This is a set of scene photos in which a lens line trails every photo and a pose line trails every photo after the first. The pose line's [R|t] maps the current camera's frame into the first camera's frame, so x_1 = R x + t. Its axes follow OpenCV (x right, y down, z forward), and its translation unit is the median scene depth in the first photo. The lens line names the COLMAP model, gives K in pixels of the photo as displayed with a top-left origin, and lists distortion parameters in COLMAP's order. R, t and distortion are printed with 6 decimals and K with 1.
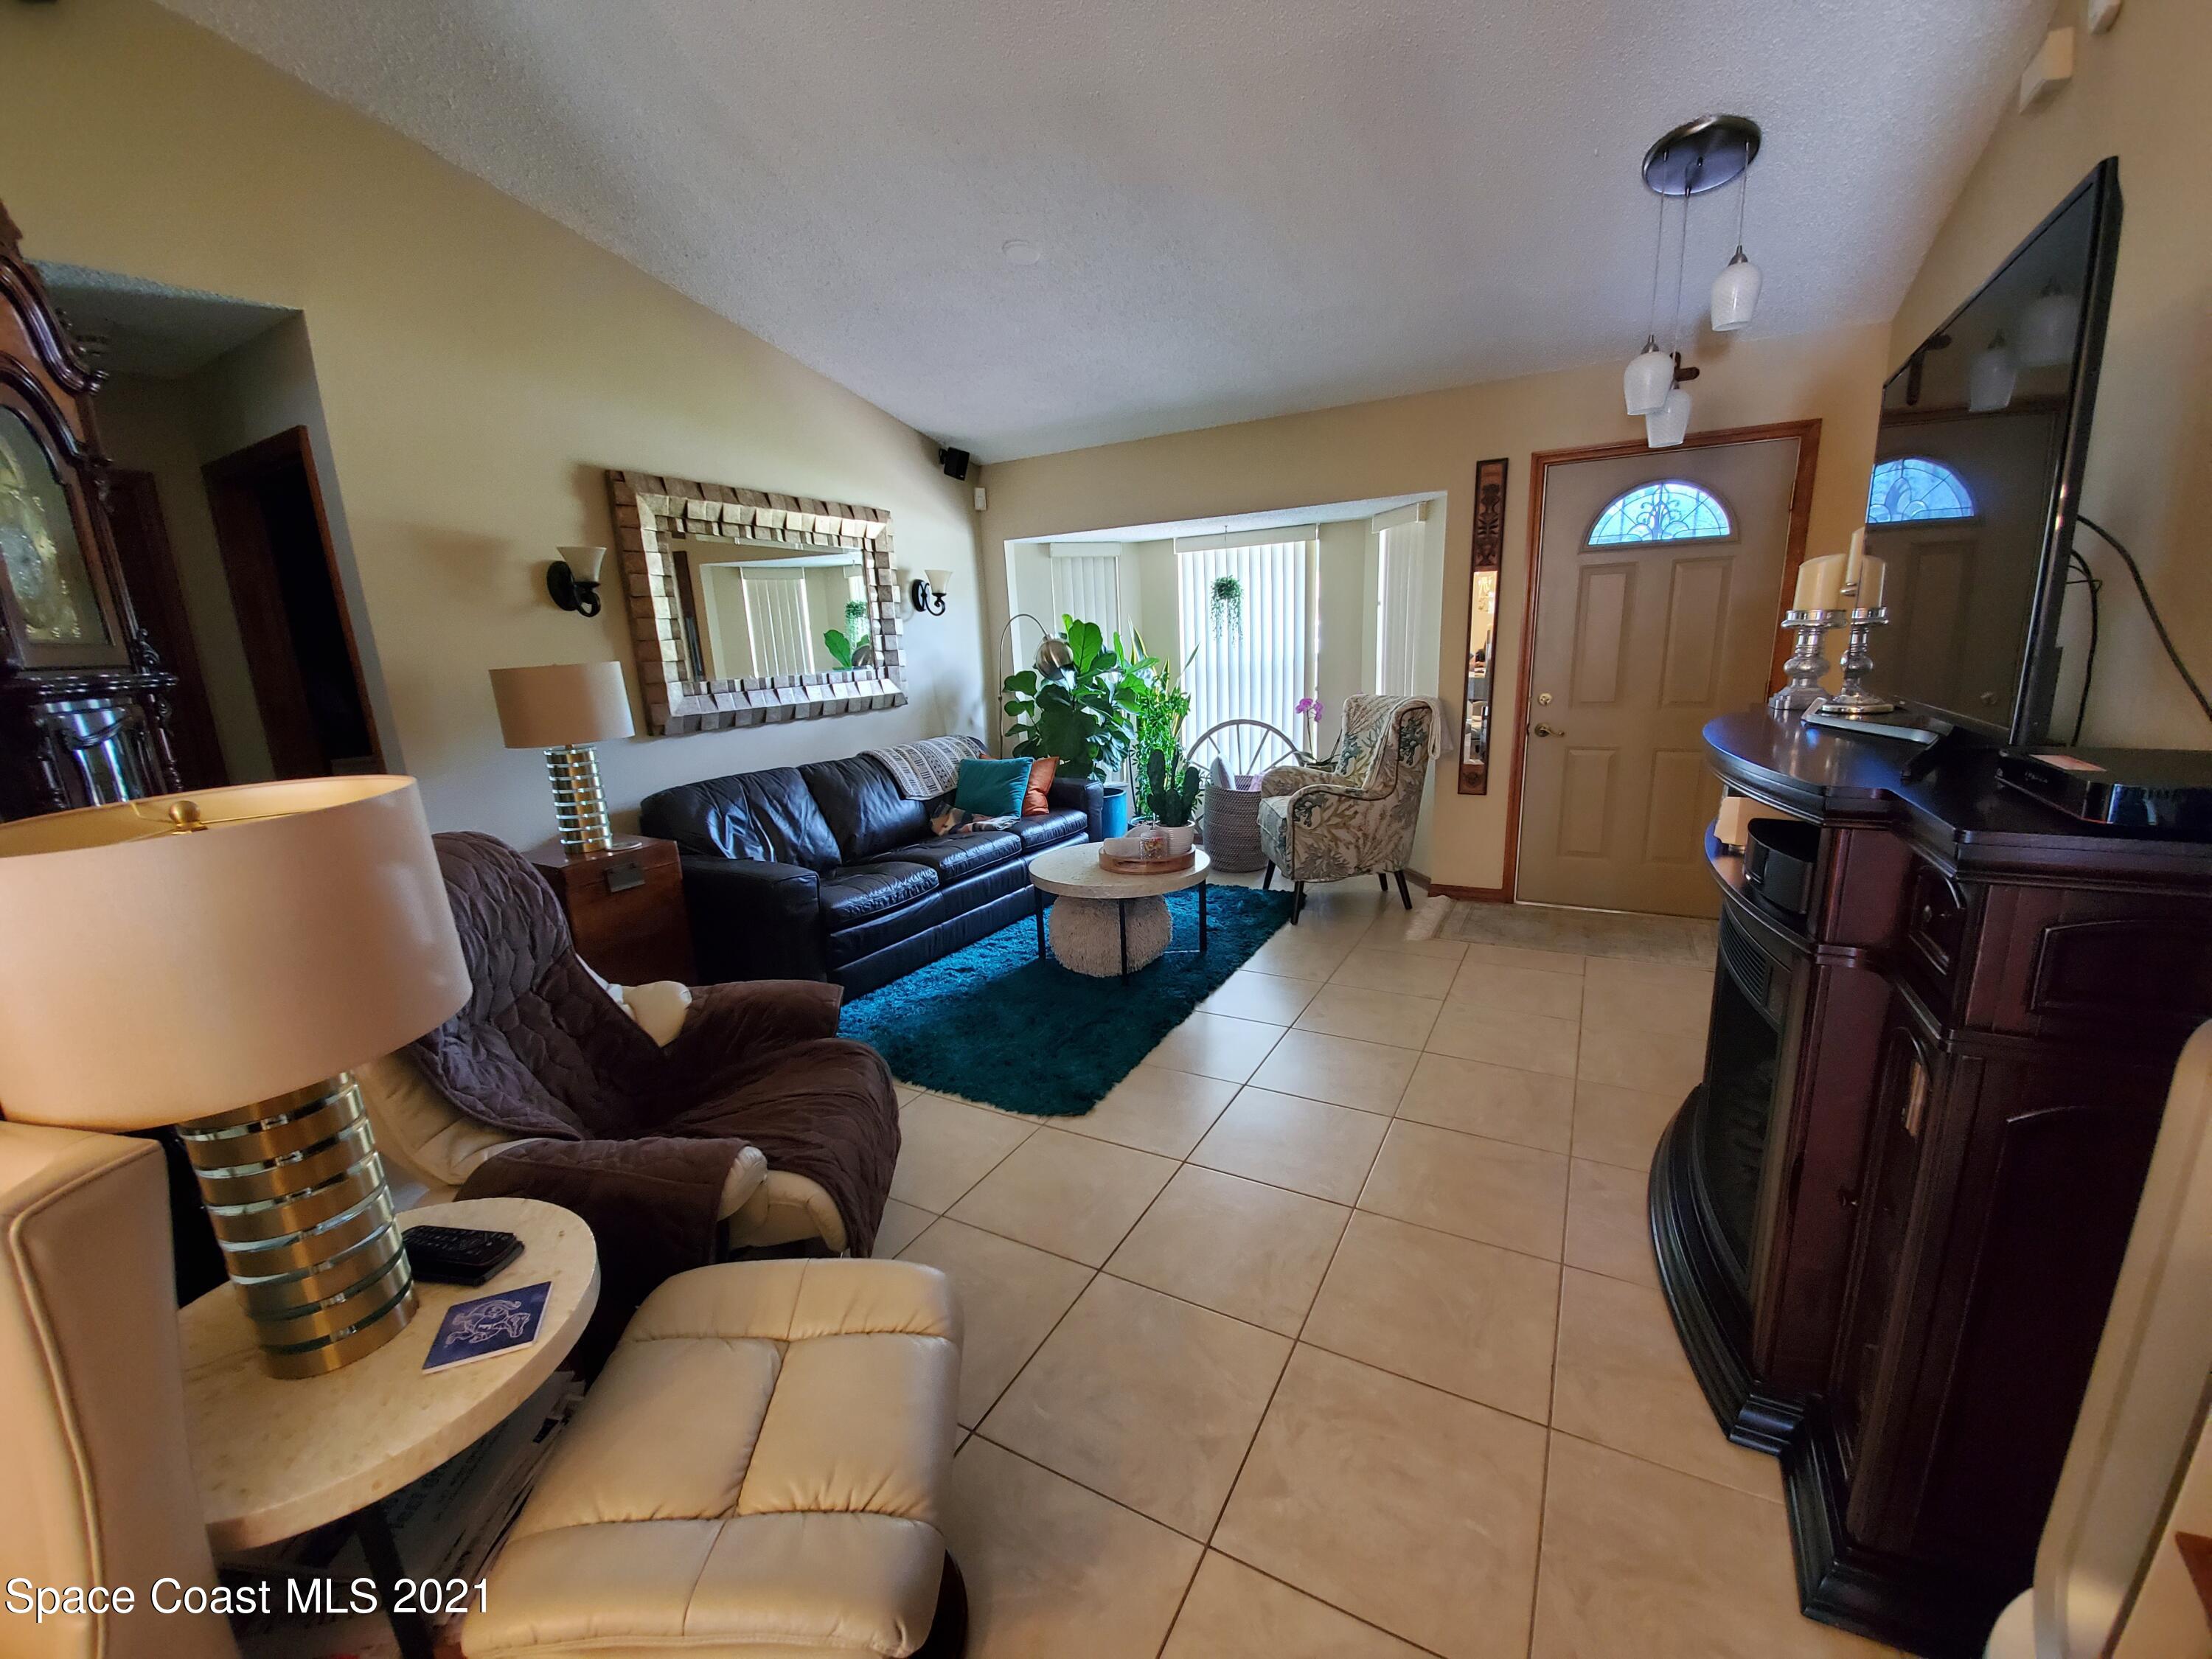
lens RADIAL K [[876.9, 0, 1118.2], [0, 876.9, 840.5], [0, 0, 1]] dist [0.001478, 0.000043]
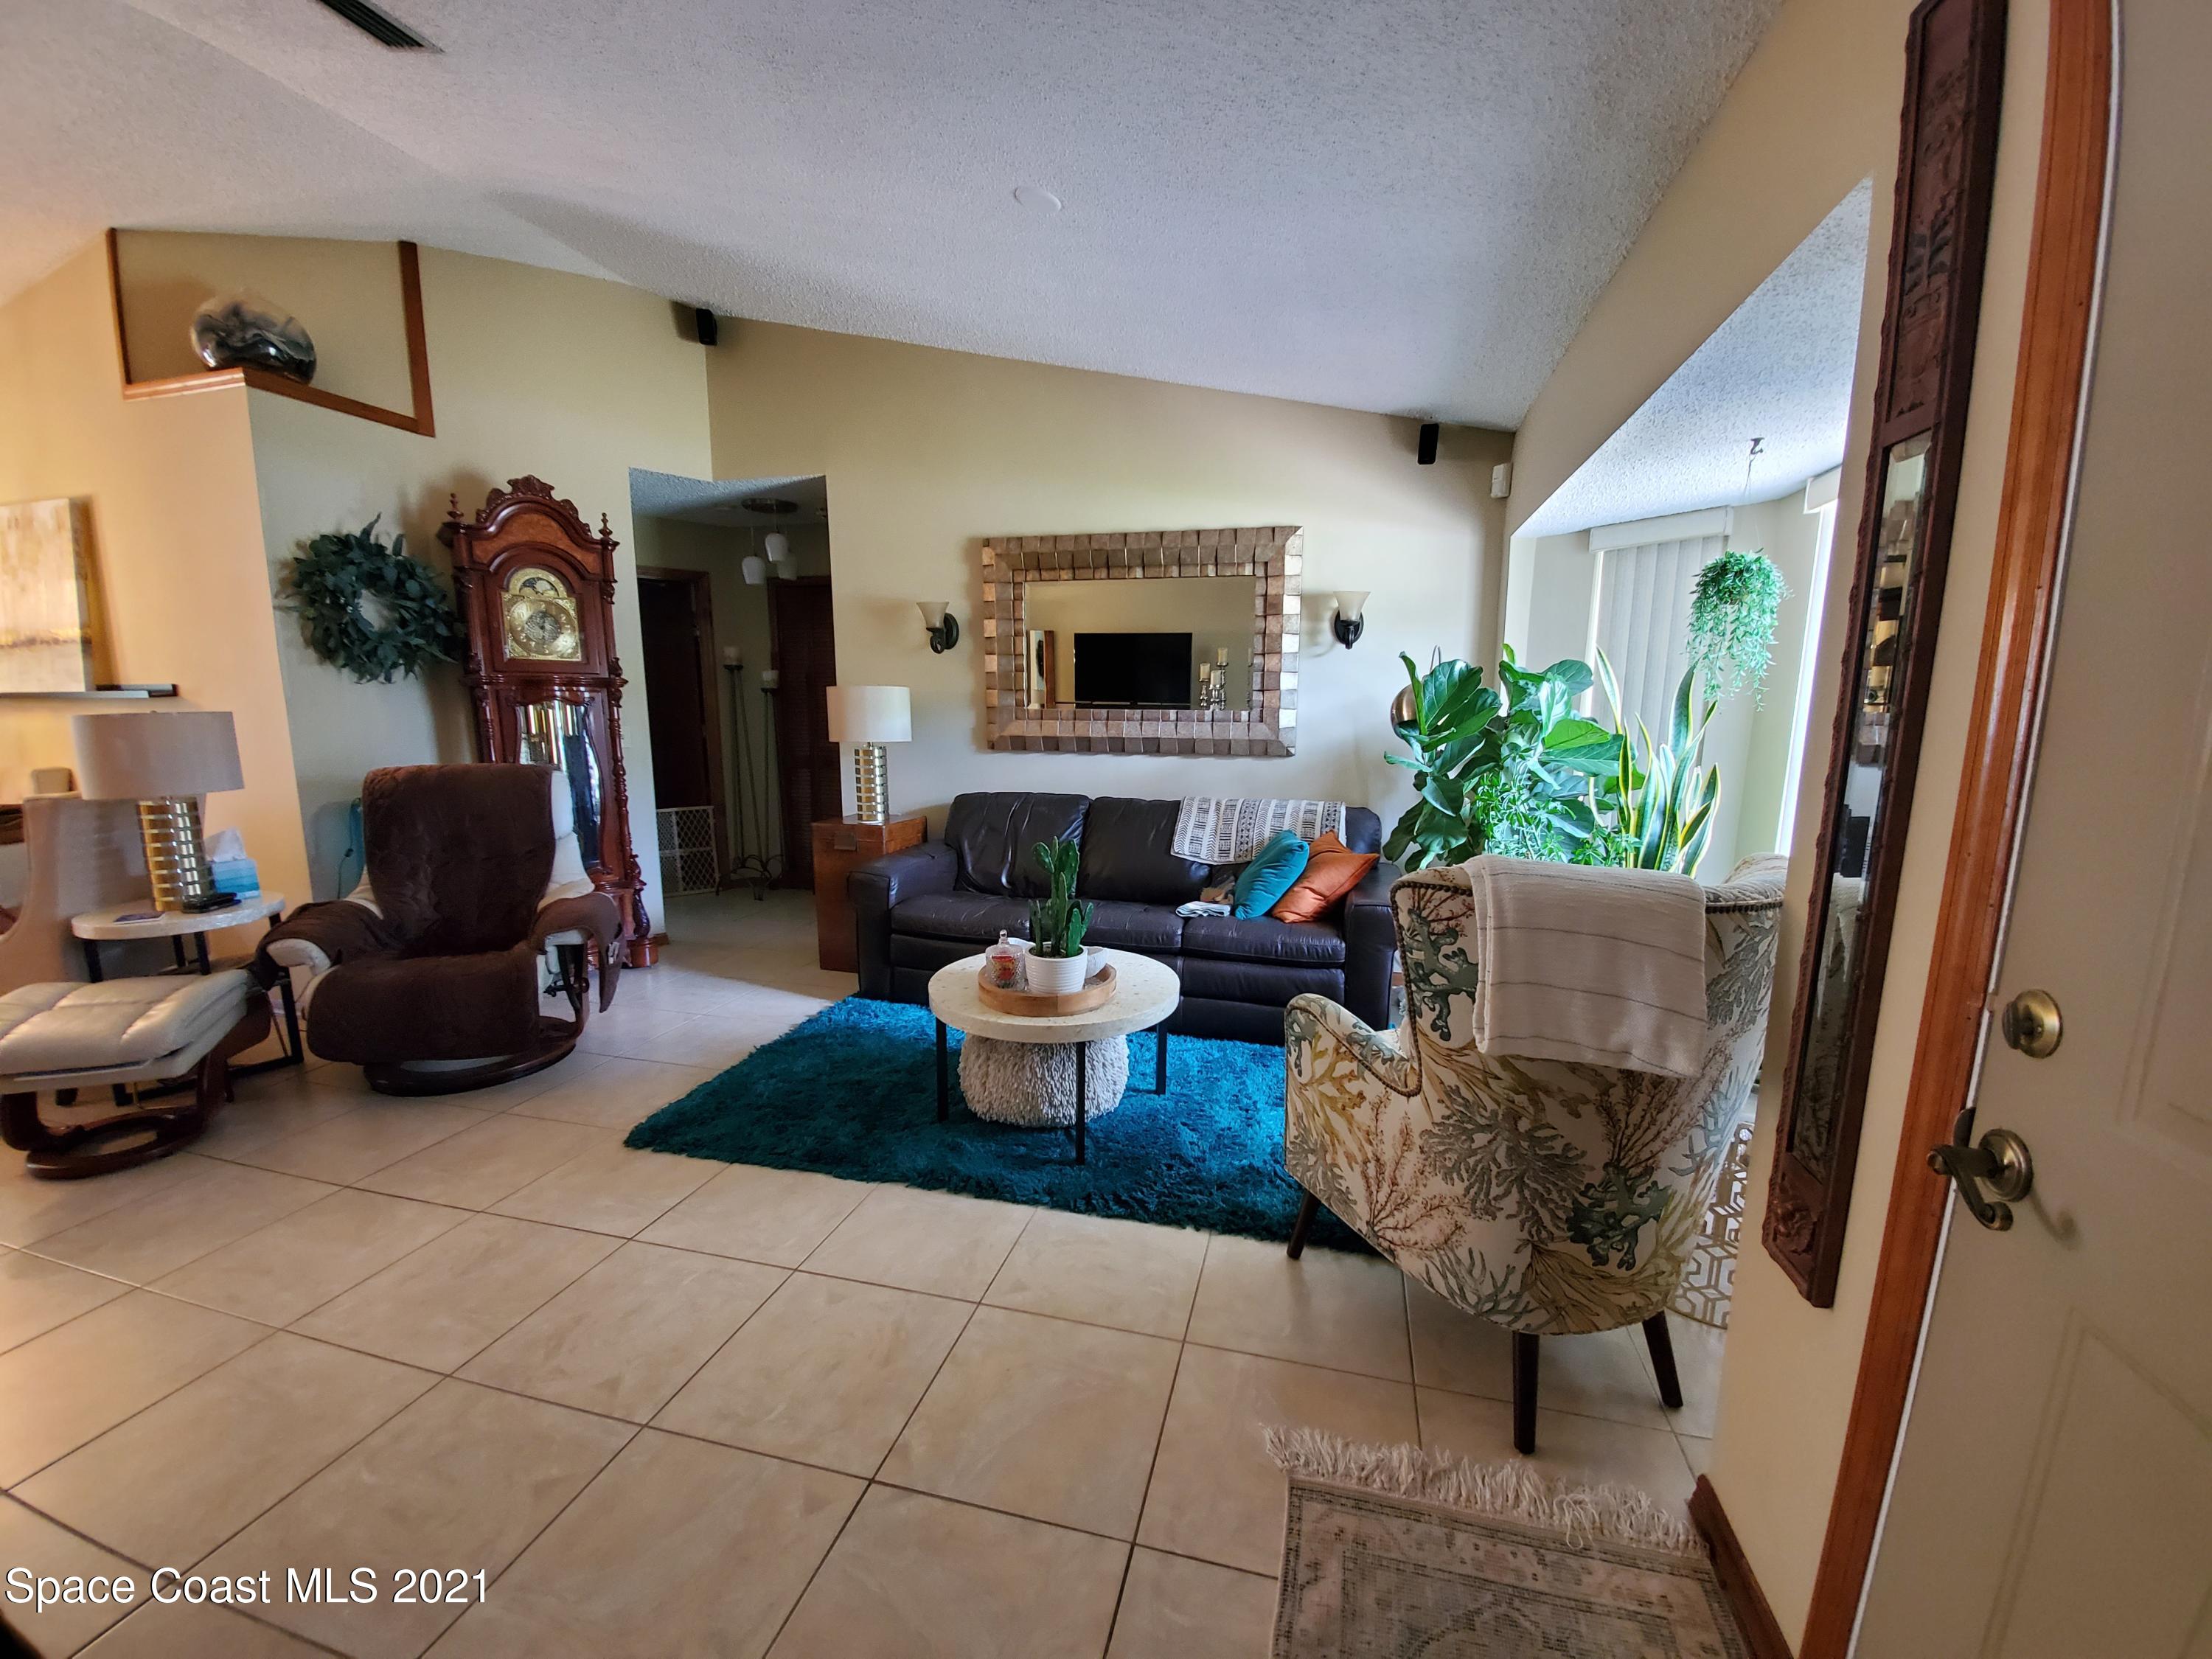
lens RADIAL K [[876.9, 0, 1118.2], [0, 876.9, 840.5], [0, 0, 1]] dist [0.001478, 0.000043]
pose [[0.253358, 0.192912, -0.947942, 0.611041], [-0.235660, 0.962701, 0.132930, -0.176676], [0.938229, 0.189713, 0.289370, 0.736498]]
